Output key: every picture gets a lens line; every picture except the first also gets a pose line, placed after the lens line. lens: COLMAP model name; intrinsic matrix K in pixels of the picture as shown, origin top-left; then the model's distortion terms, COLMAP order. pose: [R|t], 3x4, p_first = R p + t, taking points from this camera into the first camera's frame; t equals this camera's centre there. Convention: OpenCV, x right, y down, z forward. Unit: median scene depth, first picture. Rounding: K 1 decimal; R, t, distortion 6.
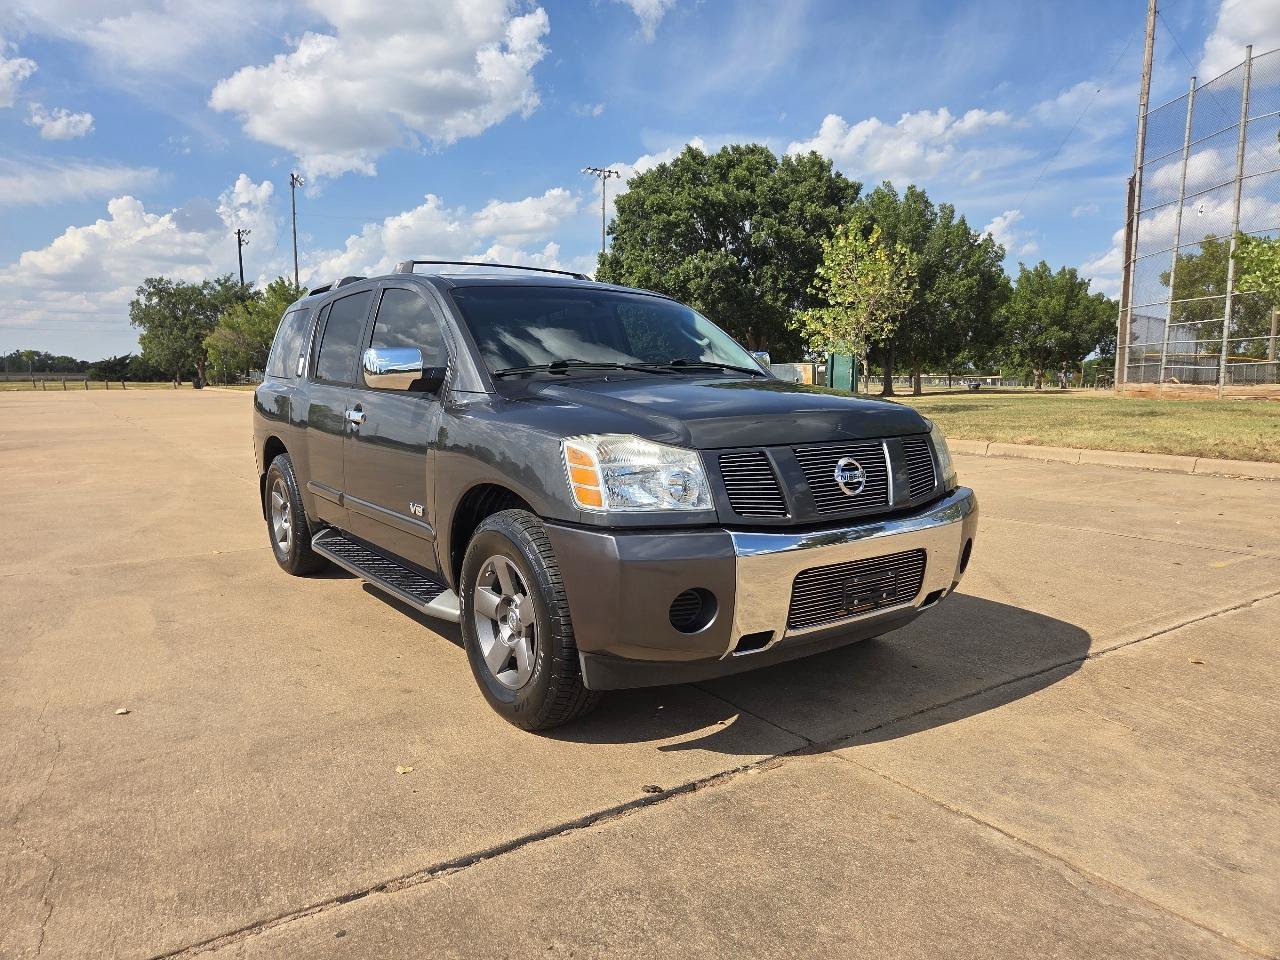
lens RADIAL K [[858.6, 0, 629.6], [0, 858.6, 492.2], [0, 0, 1]] dist [0.060846, -0.056031]
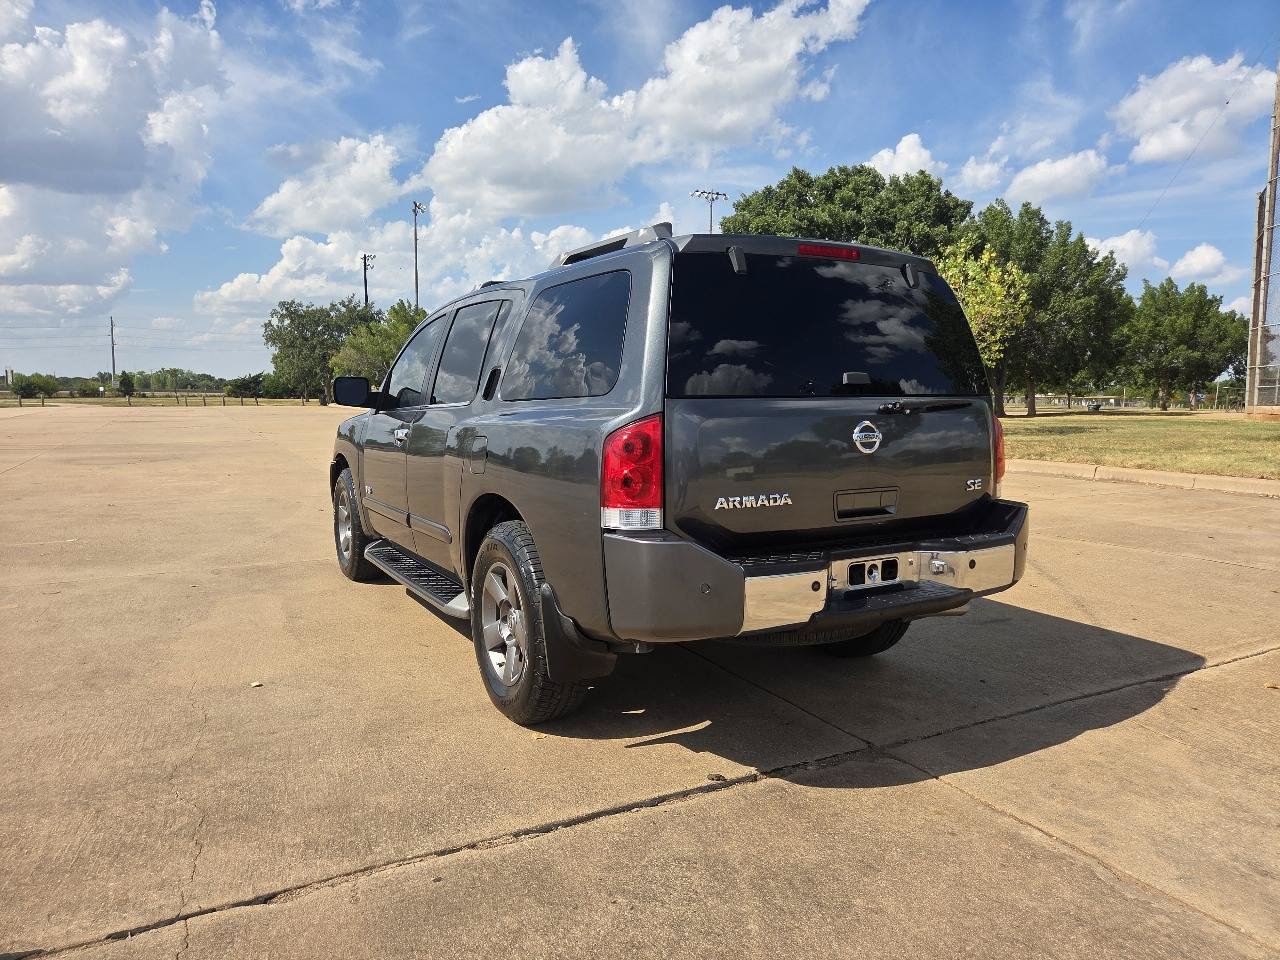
lens RADIAL K [[858.6, 0, 649.1], [0, 858.6, 486.2], [0, 0, 1]] dist [0.060846, -0.056031]
pose [[0.995092, 0.015347, -0.097757, 0.027434], [-0.018064, 0.999473, -0.026969, 0.003162], [0.097291, 0.028603, 0.994845, -0.070683]]
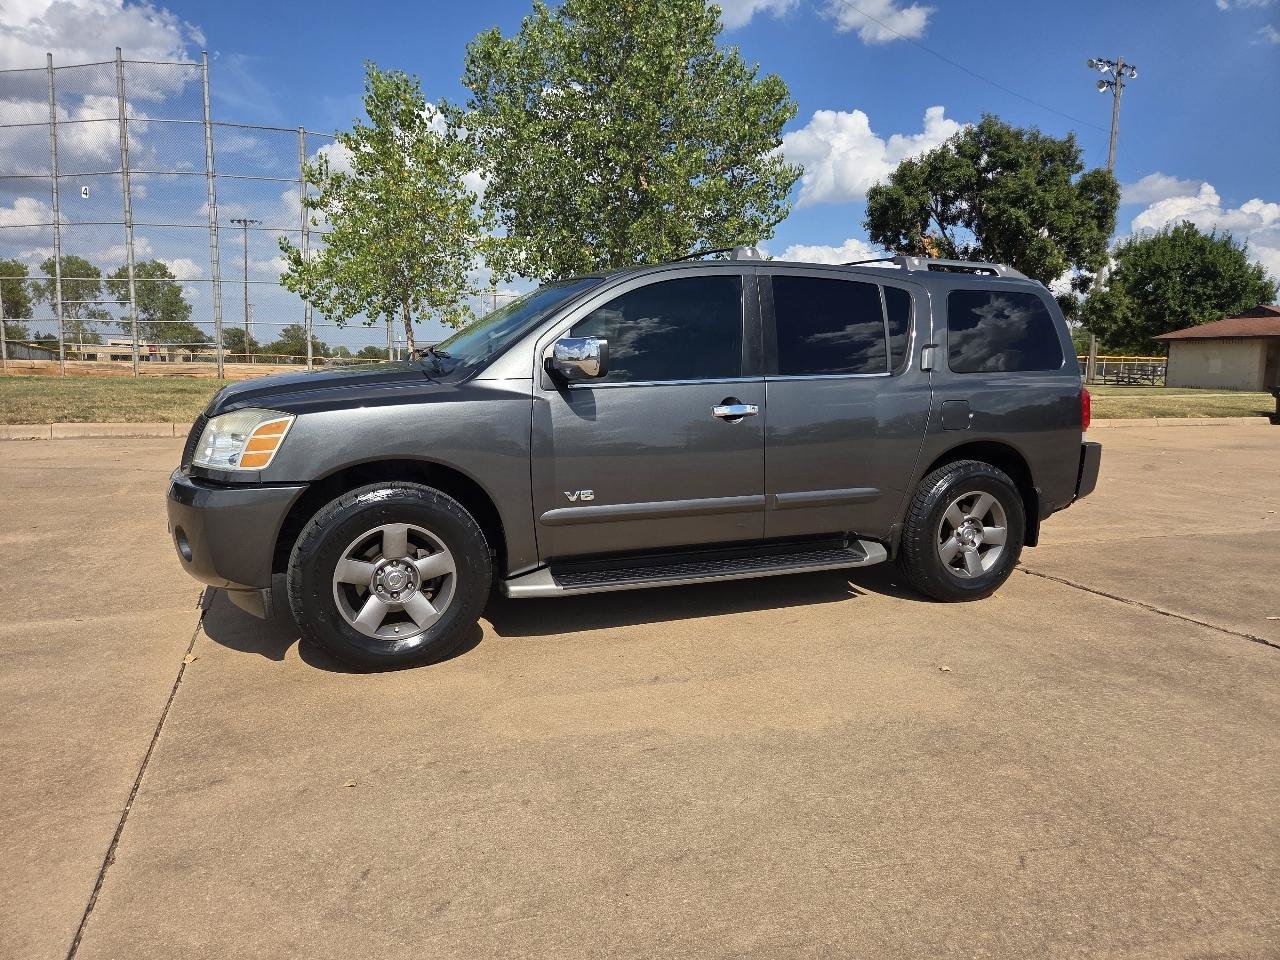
lens RADIAL K [[858.6, 0, 639.1], [0, 858.6, 478.0], [0, 0, 1]] dist [0.060846, -0.056031]
pose [[0.219519, -0.121044, 0.968070, -1.395860], [0.108485, 0.989148, 0.099079, -0.120941], [-0.969558, 0.083271, 0.230268, 0.906628]]
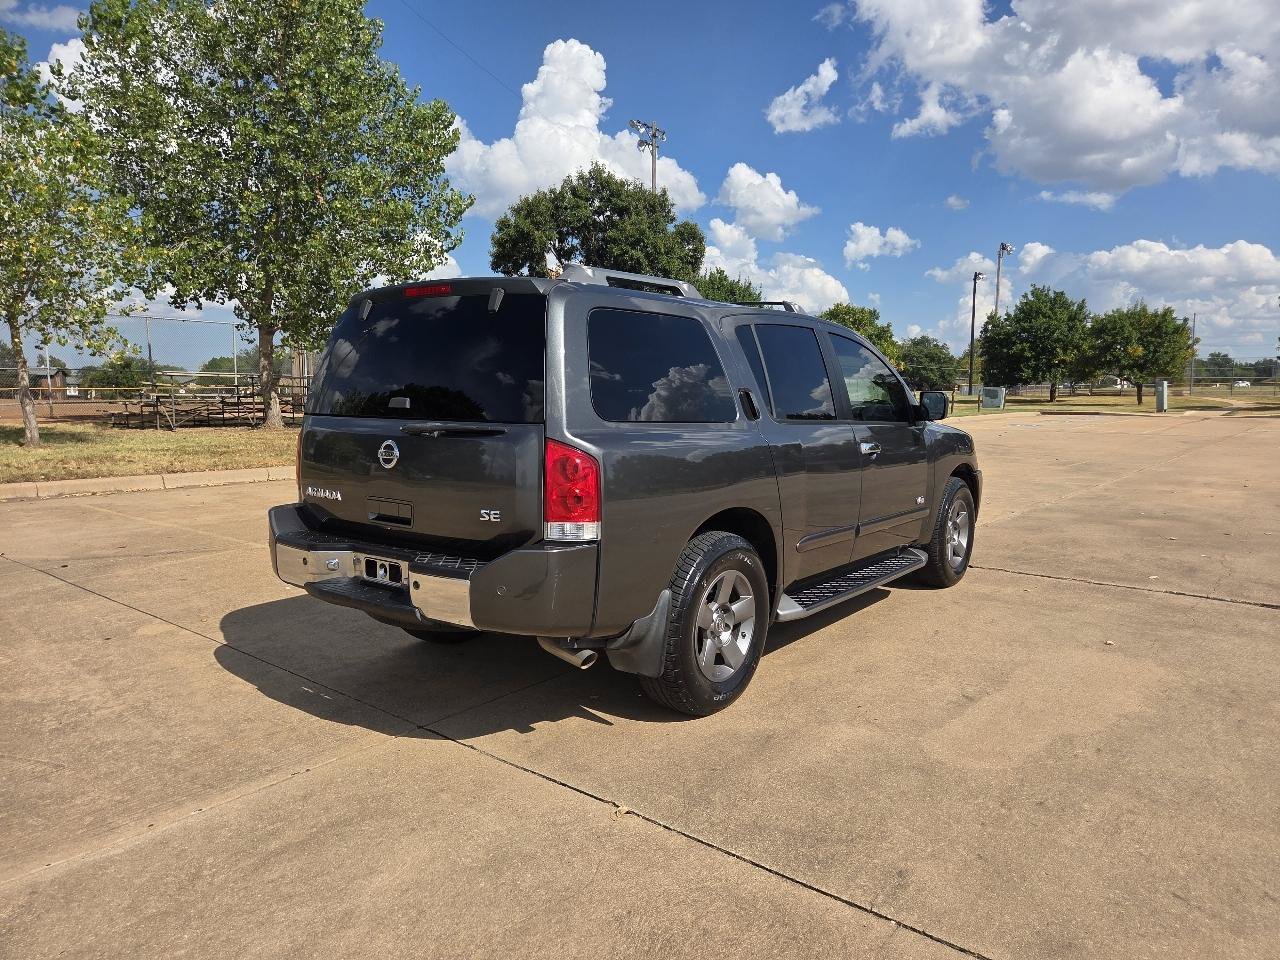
lens RADIAL K [[858.6, 0, 656.7], [0, 858.6, 492.0], [0, 0, 1]] dist [0.060846, -0.056031]
pose [[-0.299899, -0.108188, 0.947816, -1.368190], [0.123313, 0.980817, 0.150972, -0.246375], [-0.945967, 0.162155, -0.280805, 1.662971]]
